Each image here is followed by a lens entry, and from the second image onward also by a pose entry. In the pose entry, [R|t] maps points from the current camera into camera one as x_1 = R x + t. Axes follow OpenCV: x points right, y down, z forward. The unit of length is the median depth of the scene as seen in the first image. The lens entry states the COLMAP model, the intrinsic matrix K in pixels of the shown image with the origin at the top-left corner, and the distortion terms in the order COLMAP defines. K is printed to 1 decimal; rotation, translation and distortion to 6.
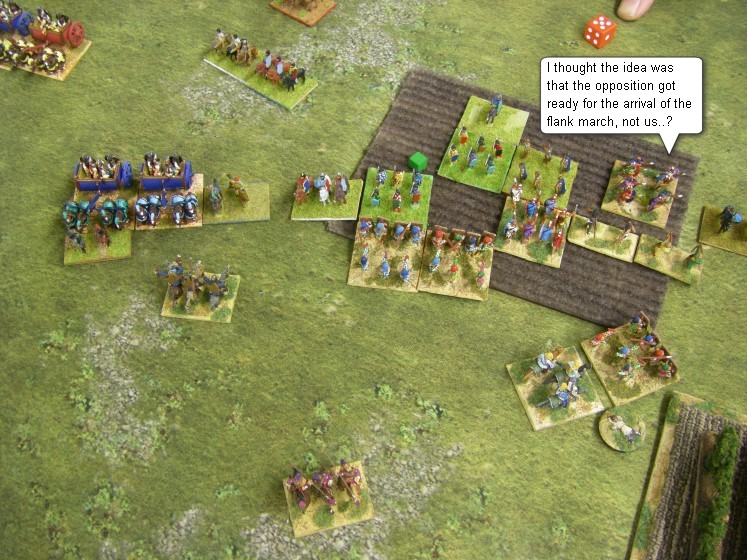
lens RADIAL K [[832.8, 0, 373.5], [0, 832.8, 280.0], [0, 0, 1]] dist [-0.213852, 0.303880]
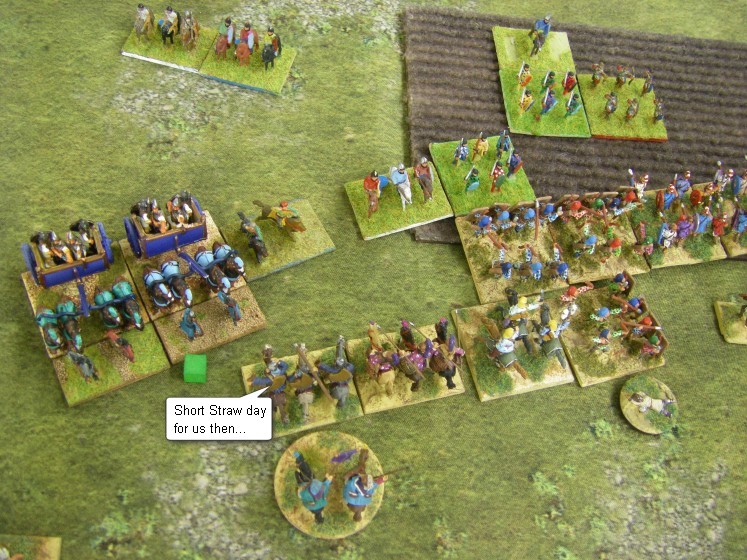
lens RADIAL K [[832.8, 0, 373.5], [0, 832.8, 280.0], [0, 0, 1]] dist [-0.213852, 0.303880]
pose [[0.912962, -0.286959, 0.290093, -0.312619], [0.274454, 0.957938, 0.083846, -0.099397], [-0.301951, 0.003069, 0.953318, 0.328069]]
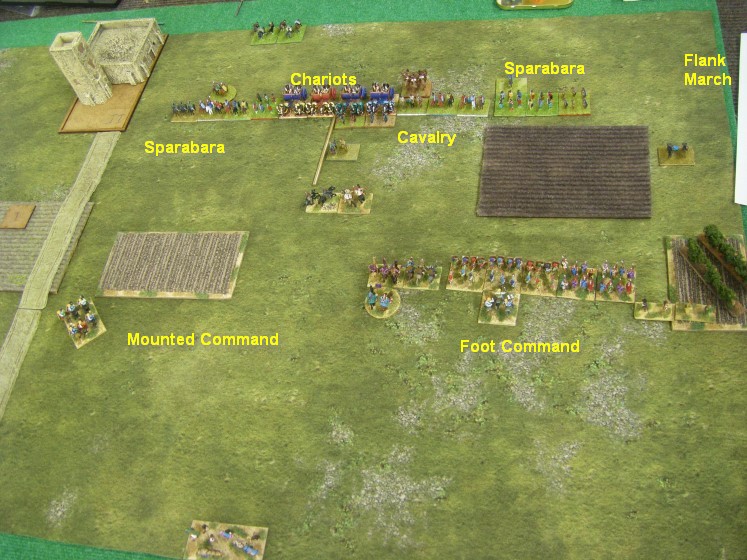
lens RADIAL K [[832.8, 0, 373.5], [0, 832.8, 280.0], [0, 0, 1]] dist [-0.213852, 0.303880]
pose [[0.957316, -0.288228, -0.021710, -0.294790], [0.285397, 0.954459, -0.086925, 0.186132], [0.045776, 0.077019, 0.995978, -0.957579]]
